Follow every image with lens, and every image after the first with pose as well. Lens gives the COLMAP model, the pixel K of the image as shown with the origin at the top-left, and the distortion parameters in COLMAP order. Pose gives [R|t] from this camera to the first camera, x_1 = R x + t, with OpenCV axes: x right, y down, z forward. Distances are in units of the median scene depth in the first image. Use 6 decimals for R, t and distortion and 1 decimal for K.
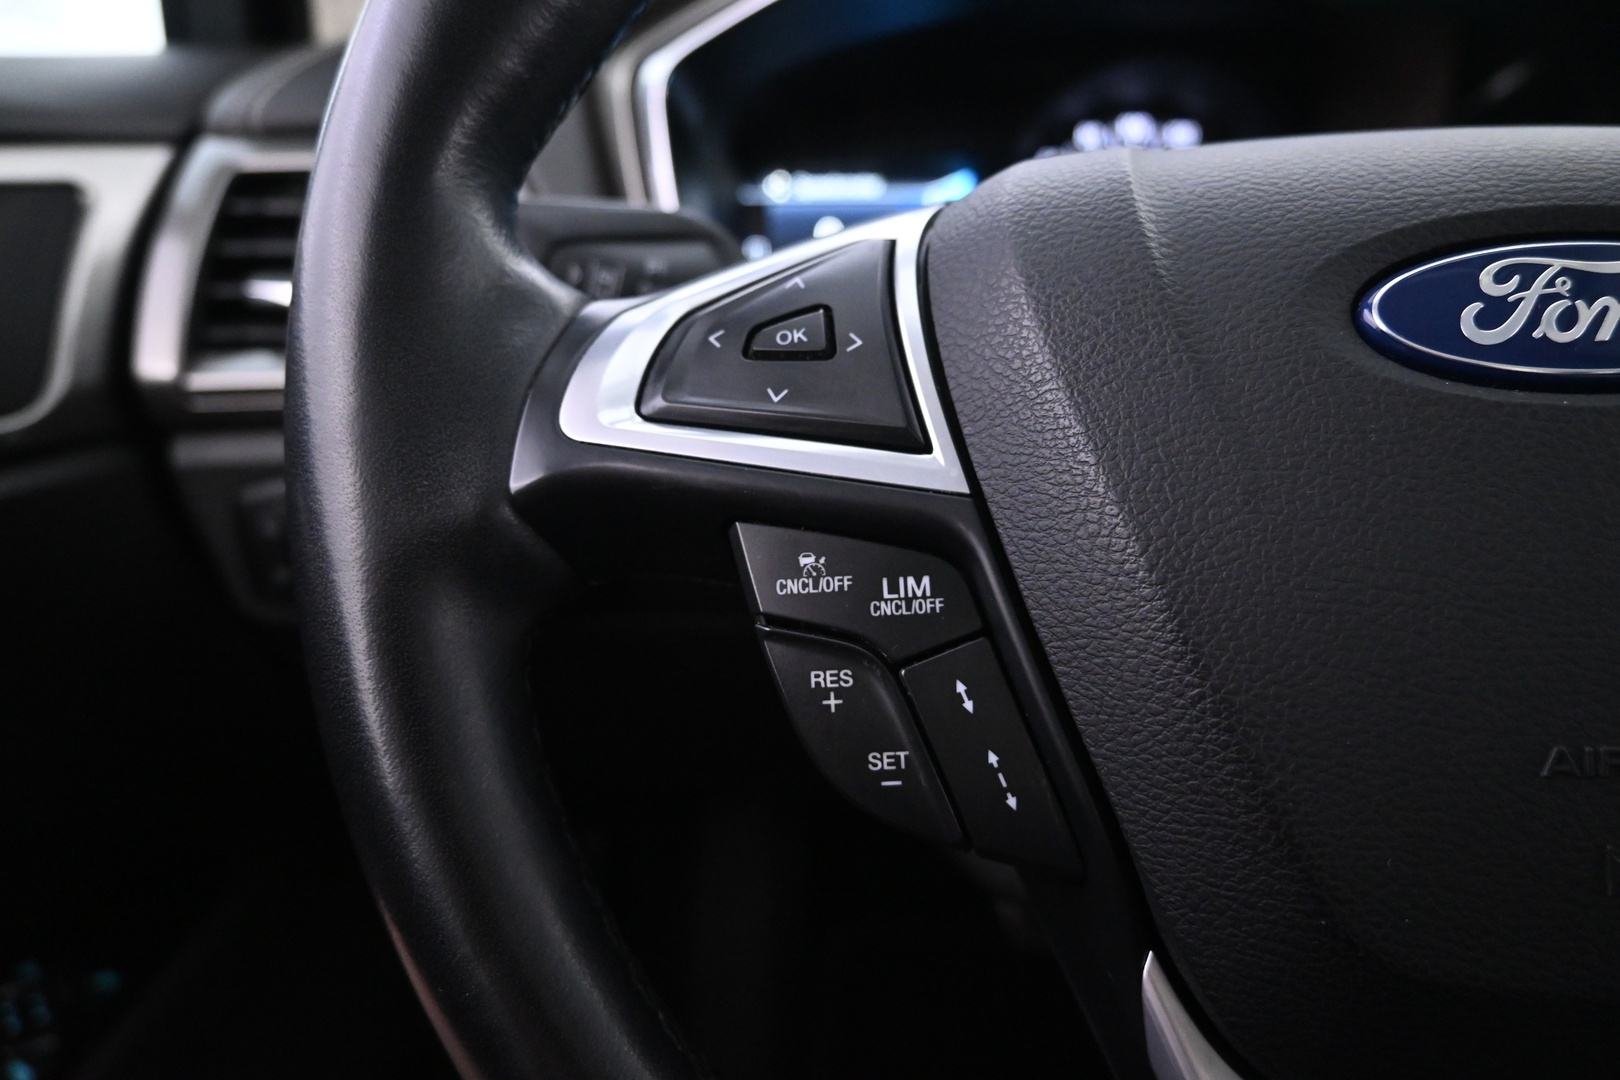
lens RADIAL K [[1148.1, 0, 803.3], [0, 1148.1, 544.0], [0, 0, 1]] dist [-0.015327, 0.006923]
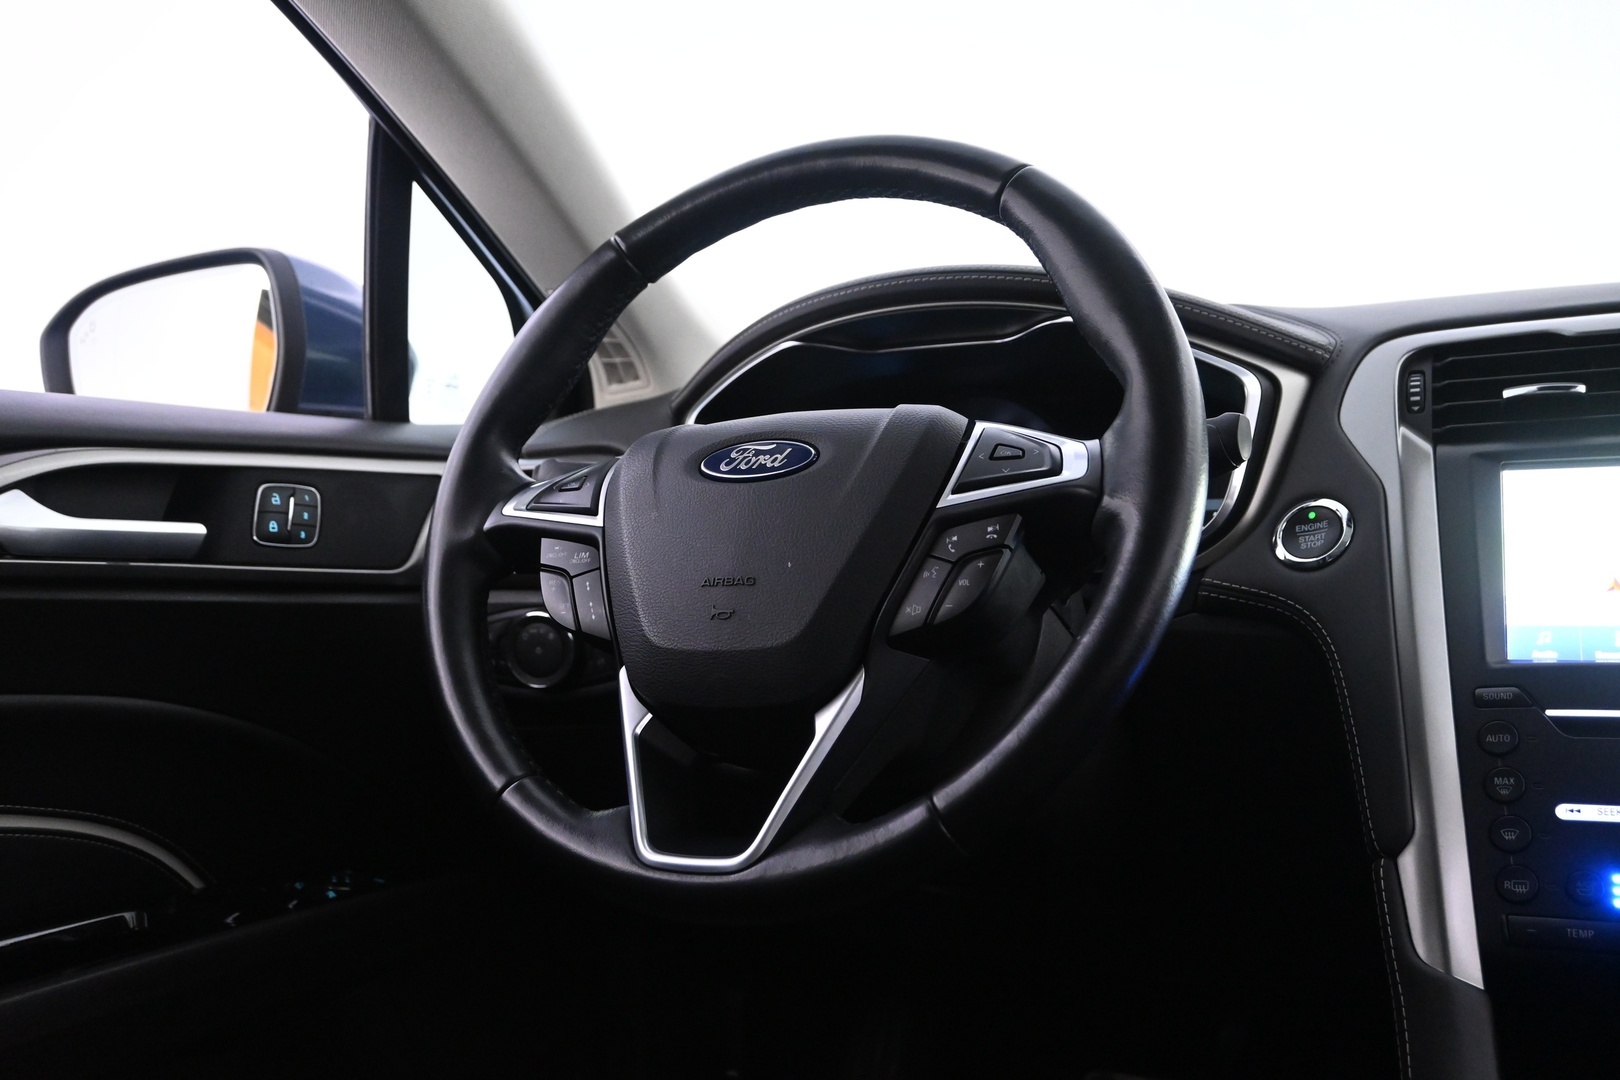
lens RADIAL K [[1365.0, 0, 810.6], [0, 1365.0, 530.9], [0, 0, 1]] dist [-0.010727, 0.003501]
pose [[0.920673, -0.011570, -0.390164, 2.129075], [-0.123815, 0.939285, -0.320021, 1.094714], [0.370177, 0.342943, 0.863342, -2.014743]]
